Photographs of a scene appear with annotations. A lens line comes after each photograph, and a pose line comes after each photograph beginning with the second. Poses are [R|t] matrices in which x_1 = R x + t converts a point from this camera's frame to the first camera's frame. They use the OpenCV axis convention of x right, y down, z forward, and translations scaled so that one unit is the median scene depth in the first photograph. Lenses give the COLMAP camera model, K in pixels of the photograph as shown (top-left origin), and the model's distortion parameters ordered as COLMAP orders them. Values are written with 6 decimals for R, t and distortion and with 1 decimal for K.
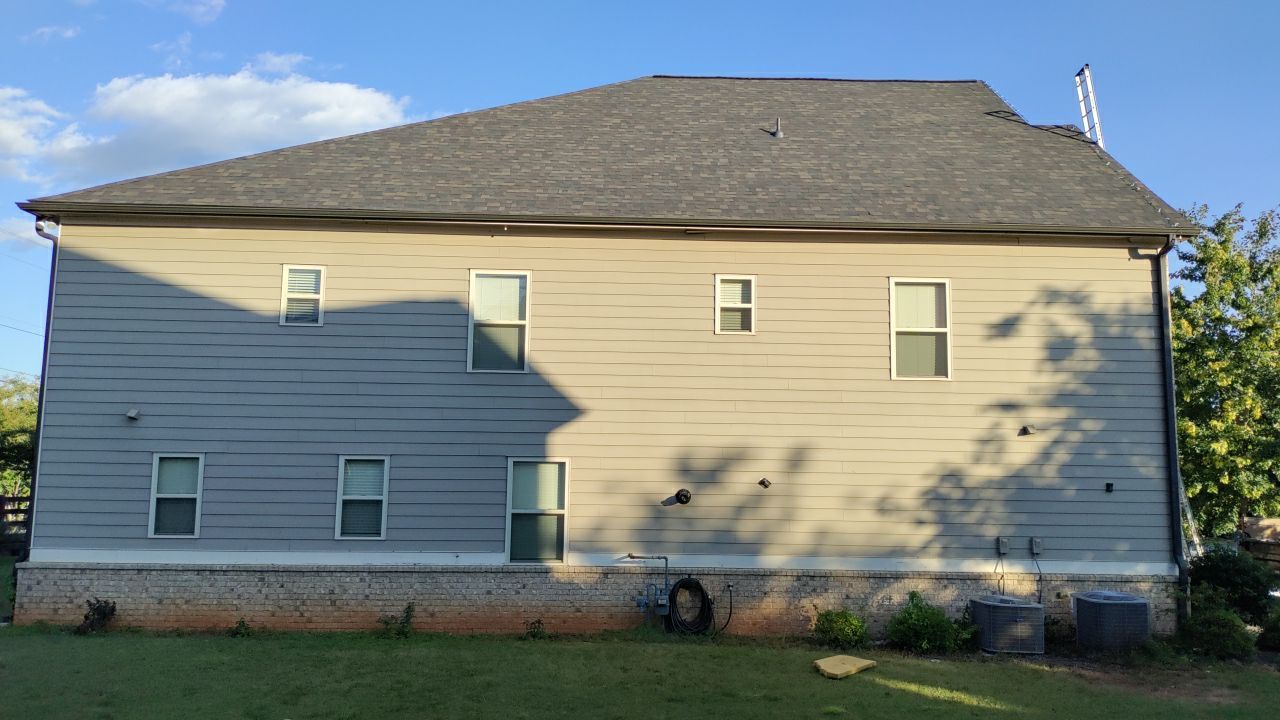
lens RADIAL K [[925.3, 0, 653.4], [0, 925.3, 356.1], [0, 0, 1]] dist [0.046260, -0.054101]
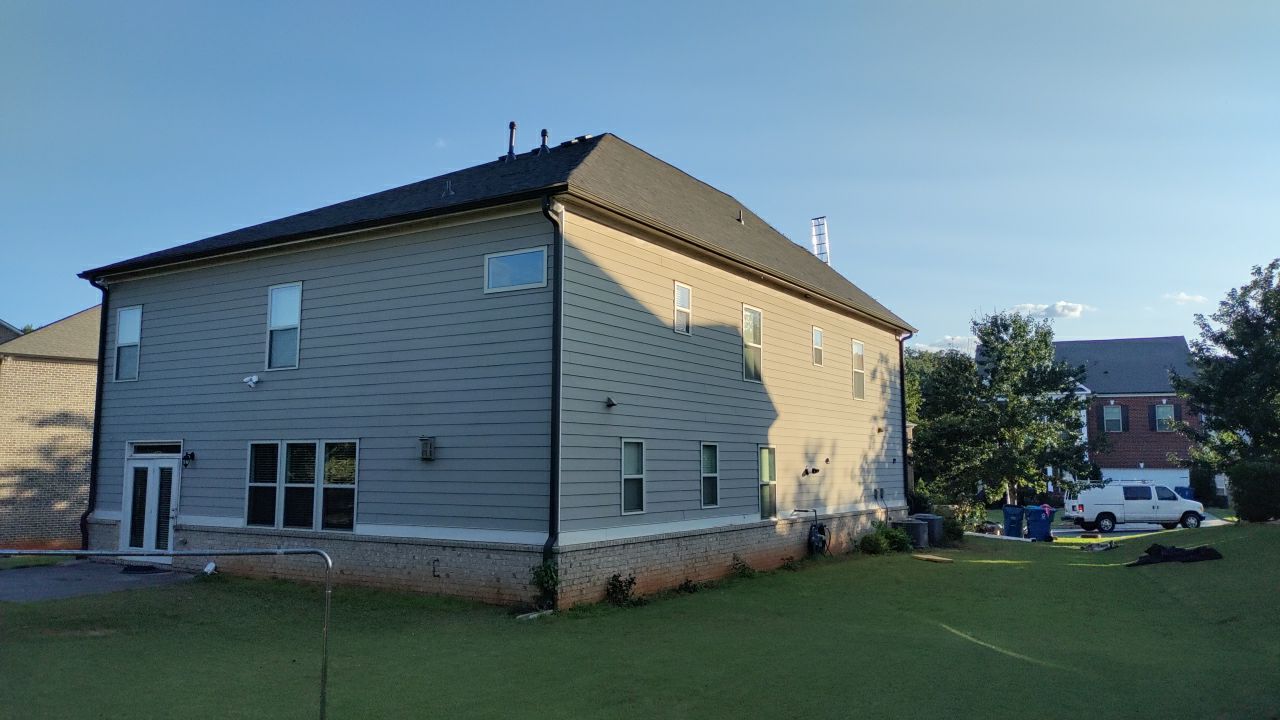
lens RADIAL K [[942.9, 0, 646.5], [0, 942.9, 365.0], [0, 0, 1]] dist [-0.003037, -0.017054]
pose [[0.554741, 0.075592, 0.828582, -1.416827], [-0.096325, 0.995003, -0.026284, 0.043820], [-0.826428, -0.065232, 0.559250, 0.360237]]
